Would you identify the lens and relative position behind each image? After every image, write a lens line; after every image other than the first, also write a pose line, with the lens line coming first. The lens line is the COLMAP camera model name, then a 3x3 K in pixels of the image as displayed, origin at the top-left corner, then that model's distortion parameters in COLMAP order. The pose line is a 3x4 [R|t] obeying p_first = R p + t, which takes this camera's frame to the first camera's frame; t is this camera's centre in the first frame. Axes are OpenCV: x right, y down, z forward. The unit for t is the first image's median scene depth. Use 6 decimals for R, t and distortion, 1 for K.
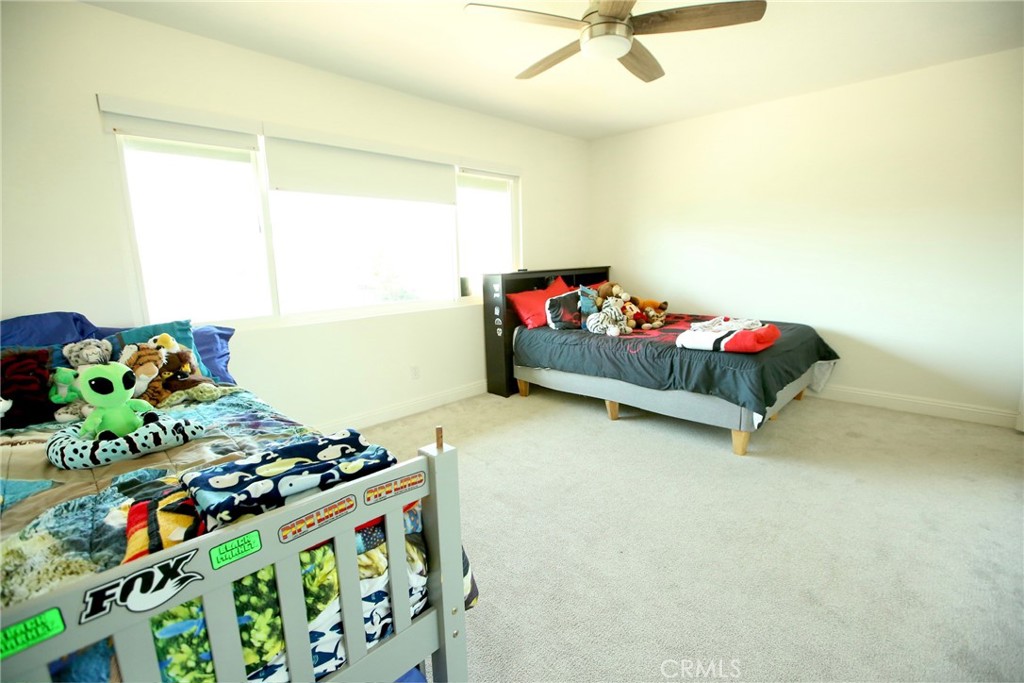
lens RADIAL K [[461.0, 0, 508.7], [0, 461.0, 344.9], [0, 0, 1]] dist [-0.037537, 0.012812]
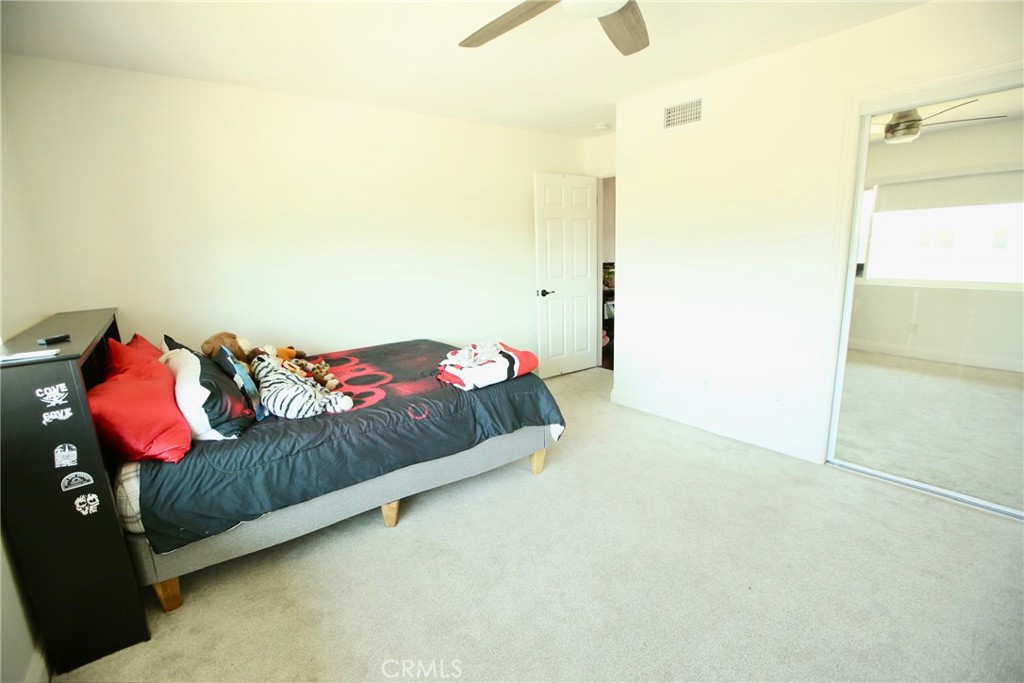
lens RADIAL K [[461.0, 0, 508.7], [0, 461.0, 344.9], [0, 0, 1]] dist [-0.037537, 0.012812]
pose [[0.164815, -0.188478, 0.968149, -0.745672], [0.217787, 0.964299, 0.150653, -0.338307], [-0.961980, 0.186020, 0.199979, 1.398174]]
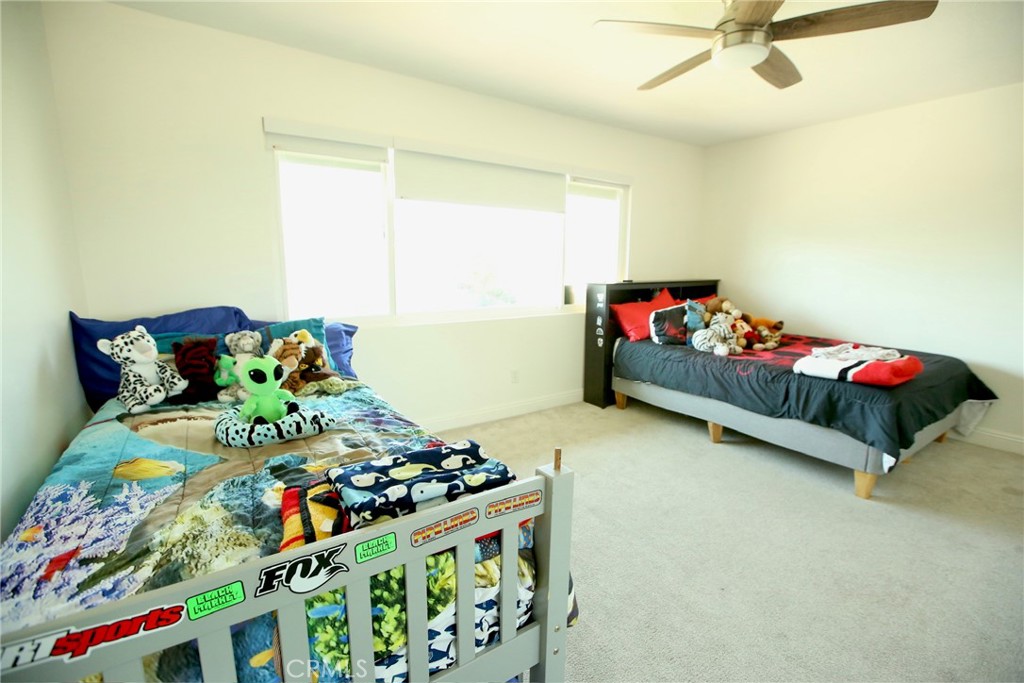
lens RADIAL K [[459.2, 0, 513.6], [0, 459.2, 346.6], [0, 0, 1]] dist [-0.045004, 0.018892]
pose [[0.979868, 0.067396, -0.187927, -0.039915], [-0.067875, 0.997686, 0.003895, -0.024722], [0.187754, 0.008939, 0.982175, -0.008981]]
